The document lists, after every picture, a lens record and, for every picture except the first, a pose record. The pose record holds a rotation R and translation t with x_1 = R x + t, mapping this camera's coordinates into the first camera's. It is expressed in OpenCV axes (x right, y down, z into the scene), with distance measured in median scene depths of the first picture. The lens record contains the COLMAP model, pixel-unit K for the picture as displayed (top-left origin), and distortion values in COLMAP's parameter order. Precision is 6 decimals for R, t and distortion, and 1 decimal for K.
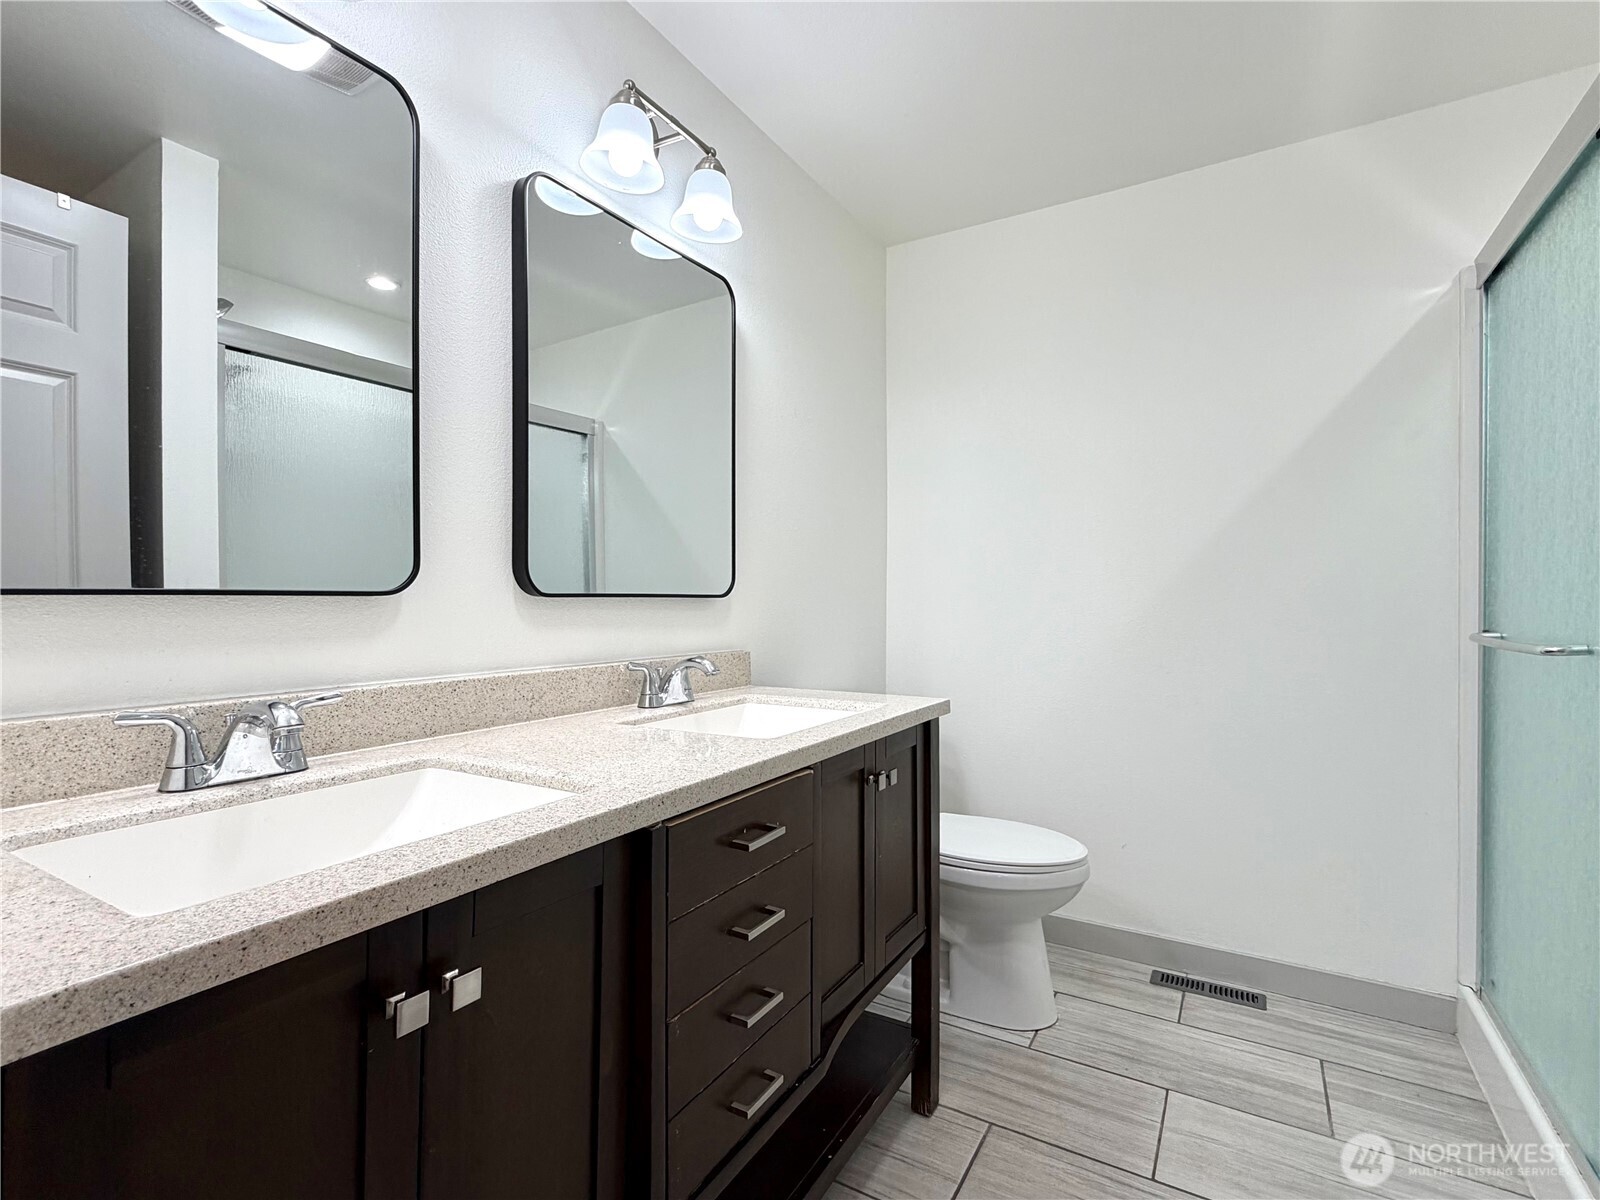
lens RADIAL K [[758.4, 0, 802.1], [0, 758.4, 604.9], [0, 0, 1]] dist [0.011723, 0.000103]
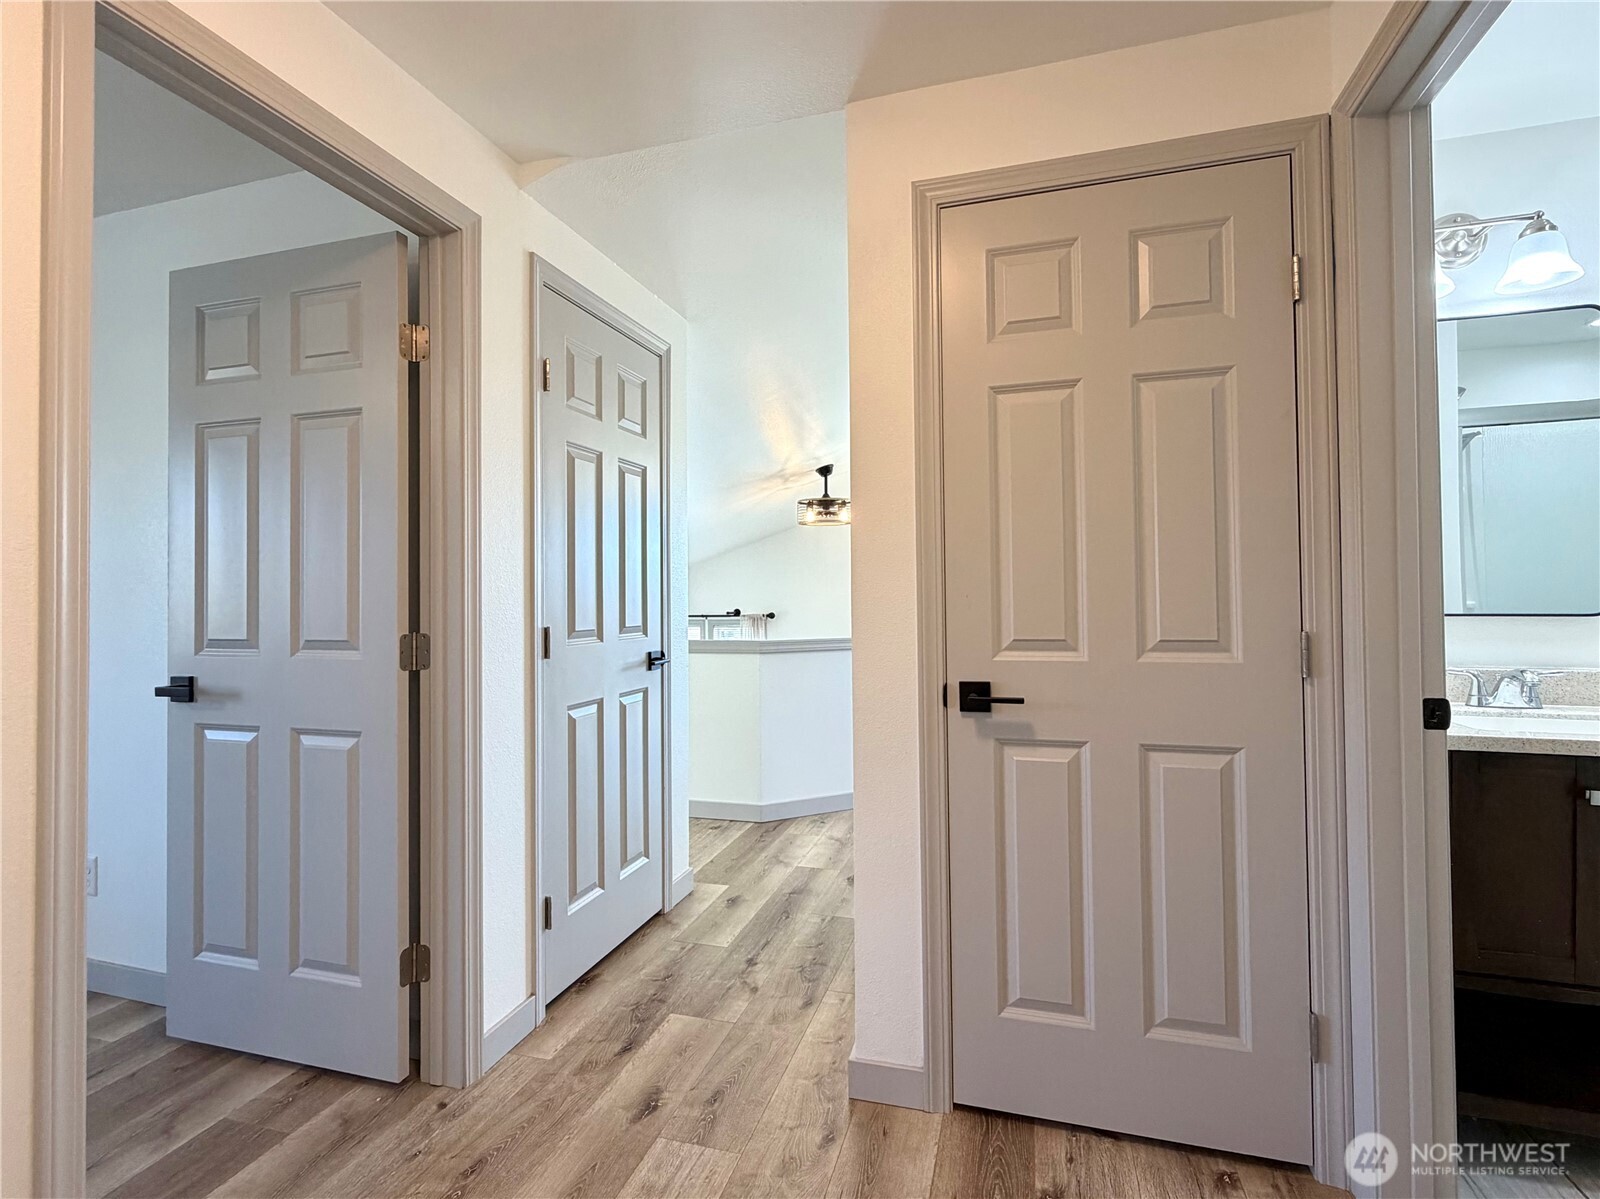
lens RADIAL K [[771.7, 0, 802.7], [0, 771.7, 574.4], [0, 0, 1]] dist [0.001457, 0.000158]
pose [[0.239212, -0.024085, -0.970669, 0.881834], [0.007322, 0.999709, -0.023001, -0.098080], [0.970940, -0.001605, 0.239319, -1.400084]]
